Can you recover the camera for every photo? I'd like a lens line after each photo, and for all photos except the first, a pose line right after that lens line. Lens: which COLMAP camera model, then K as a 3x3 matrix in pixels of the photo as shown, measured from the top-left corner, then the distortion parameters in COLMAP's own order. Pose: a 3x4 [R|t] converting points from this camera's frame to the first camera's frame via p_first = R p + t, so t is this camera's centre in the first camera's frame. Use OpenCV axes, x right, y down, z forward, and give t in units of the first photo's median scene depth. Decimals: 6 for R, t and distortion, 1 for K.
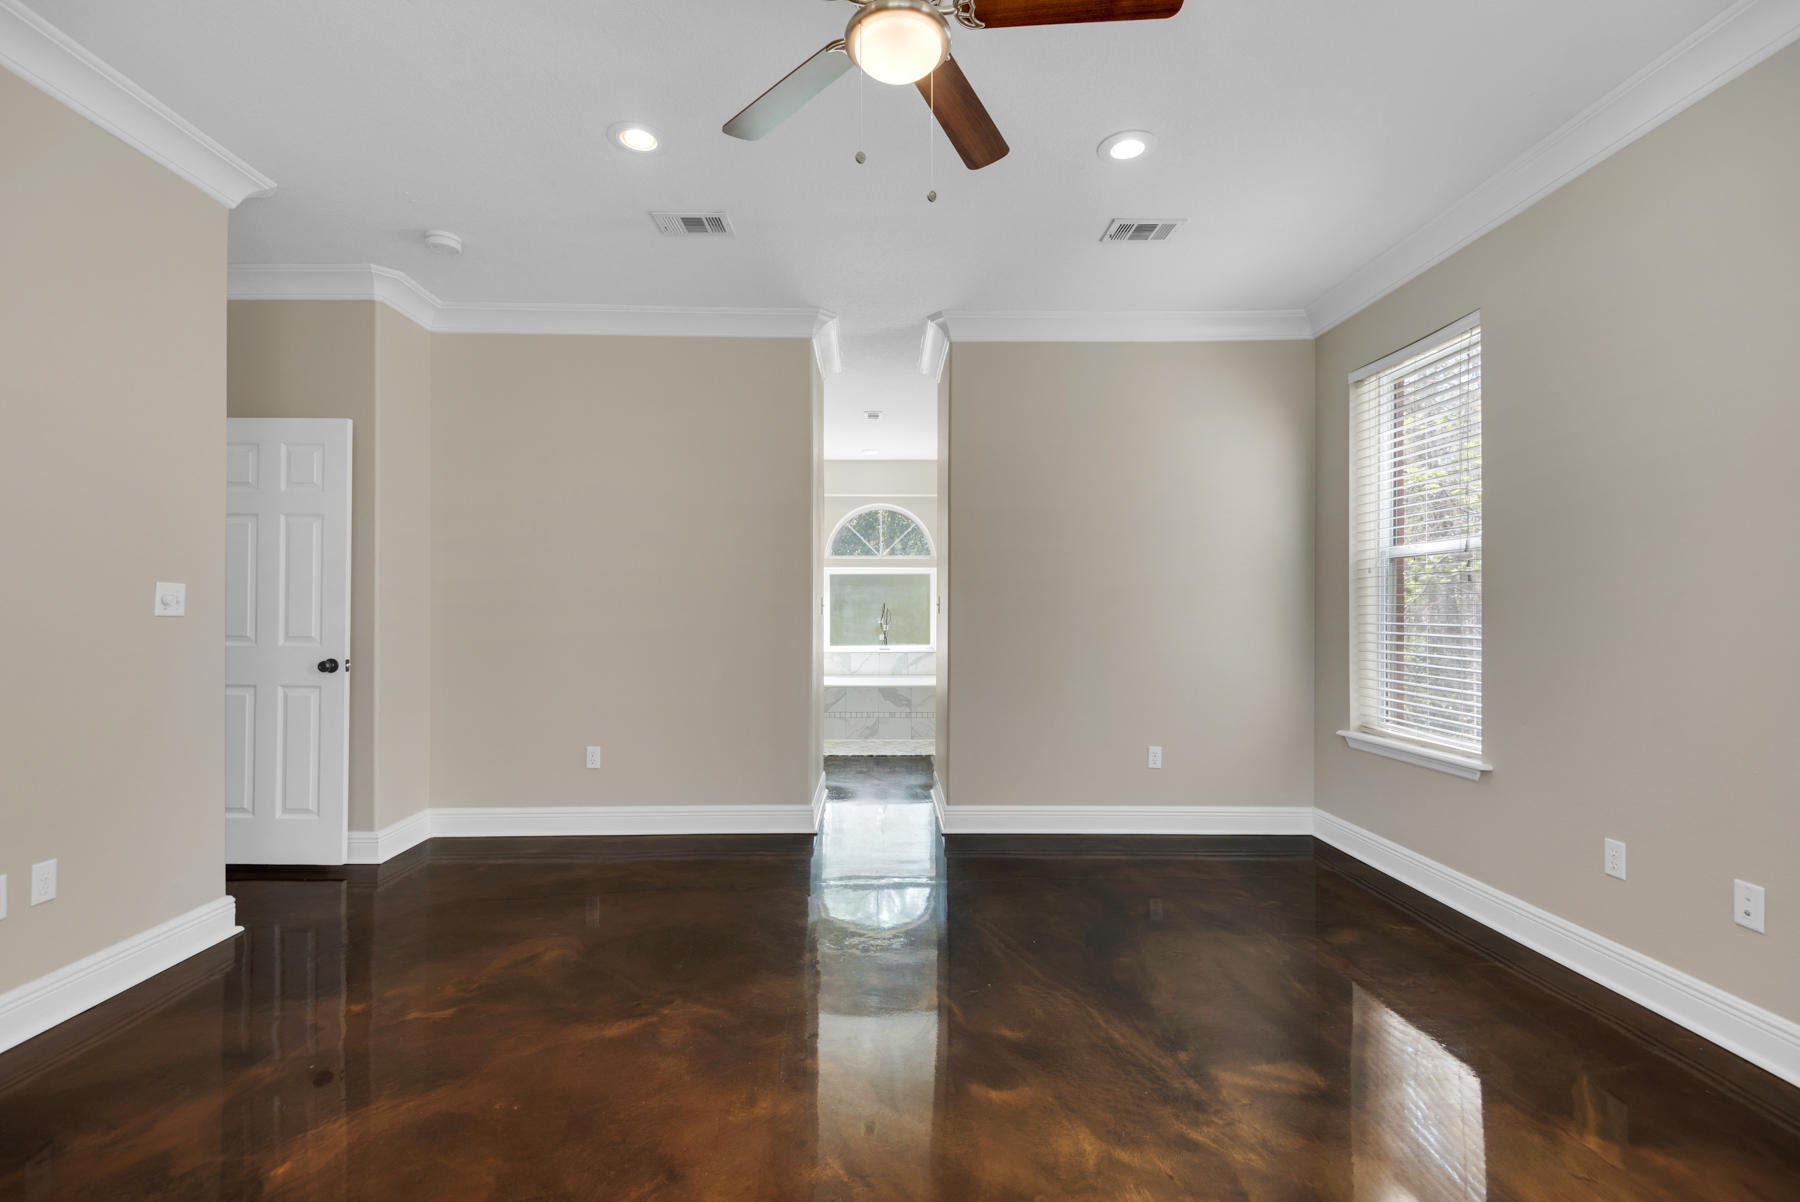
lens RADIAL K [[814.1, 0, 913.8], [0, 814.1, 605.5], [0, 0, 1]] dist [0.025187, -0.009081]
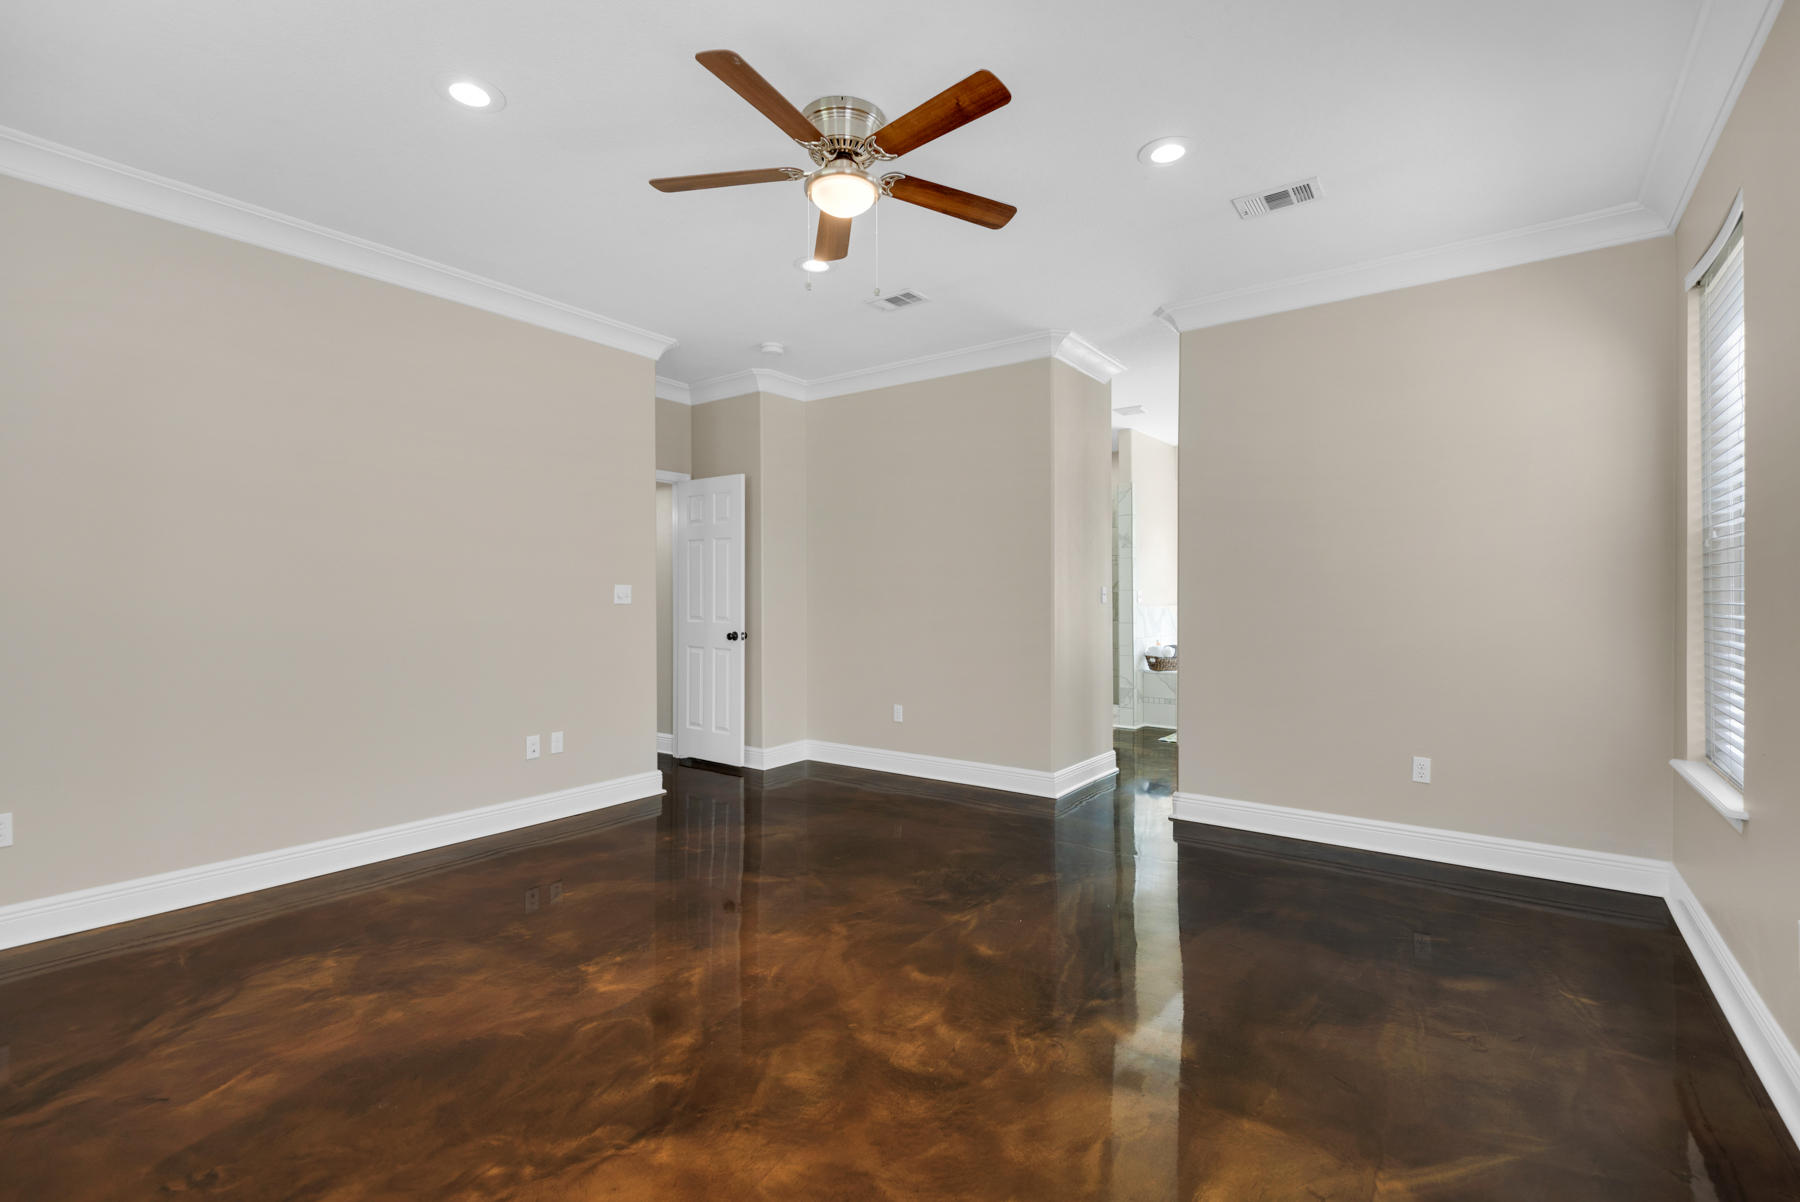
lens RADIAL K [[814.1, 0, 904.3], [0, 814.1, 598.9], [0, 0, 1]] dist [0.025187, -0.009081]
pose [[0.800005, -0.001567, -0.599992, 0.449818], [0.006729, 0.999957, 0.006361, -0.003852], [0.599956, -0.009127, 0.799981, -0.022055]]
